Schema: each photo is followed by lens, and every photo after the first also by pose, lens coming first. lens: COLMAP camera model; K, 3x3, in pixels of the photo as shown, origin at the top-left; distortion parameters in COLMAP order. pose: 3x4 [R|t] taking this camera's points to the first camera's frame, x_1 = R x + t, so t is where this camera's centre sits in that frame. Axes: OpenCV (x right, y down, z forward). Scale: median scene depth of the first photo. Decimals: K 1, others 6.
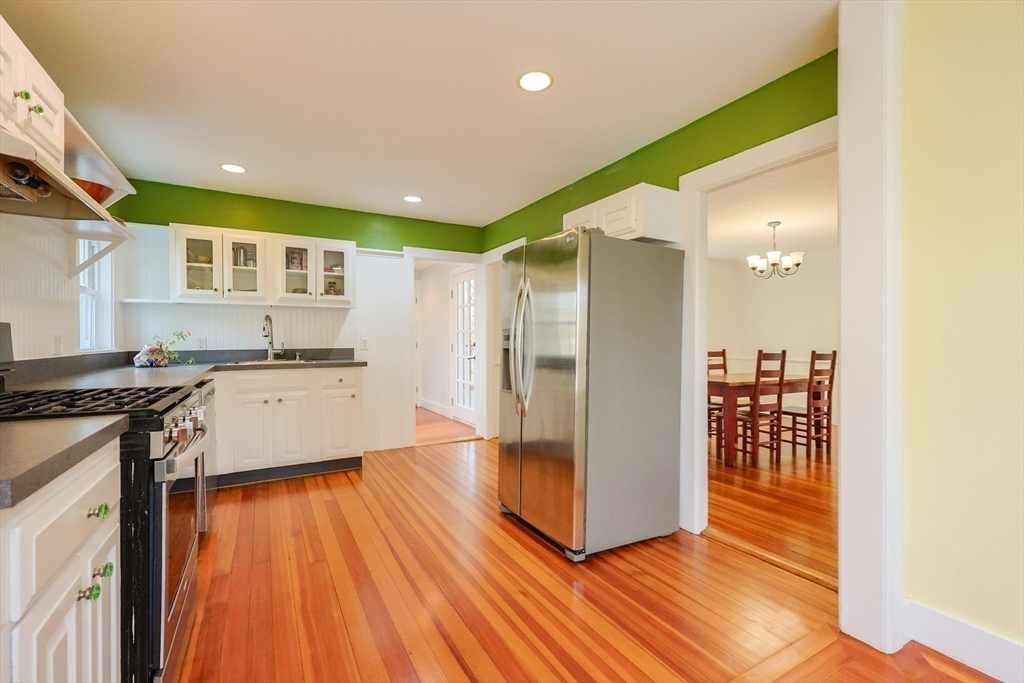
lens RADIAL K [[440.6, 0, 497.2], [0, 440.6, 365.2], [0, 0, 1]] dist [-0.005374, 0.002087]
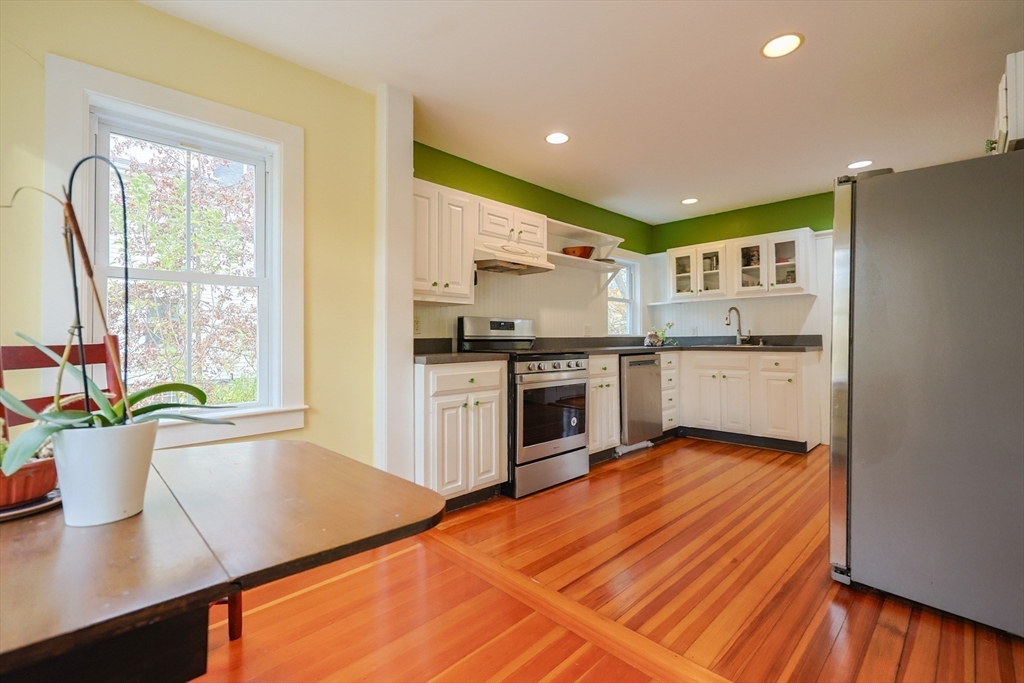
lens RADIAL K [[440.6, 0, 509.5], [0, 440.6, 331.5], [0, 0, 1]] dist [-0.005374, 0.002087]
pose [[0.272434, -0.015121, -0.962056, 0.517403], [-0.050415, 0.998279, -0.029966, 0.021487], [0.960853, 0.056666, 0.271203, 0.100772]]
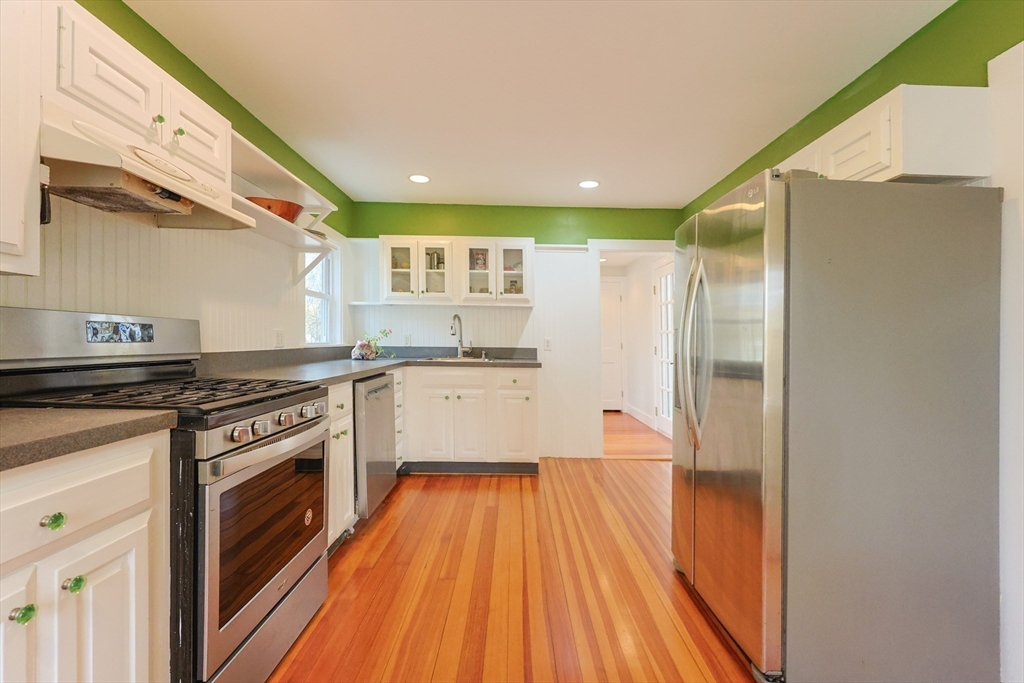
lens RADIAL K [[440.6, 0, 506.6], [0, 440.6, 341.4], [0, 0, 1]] dist [-0.005374, 0.002087]
pose [[0.885530, 0.018981, -0.464194, 0.083733], [-0.044304, 0.998062, -0.043706, -0.010619], [0.462465, 0.059269, 0.884655, 0.147926]]
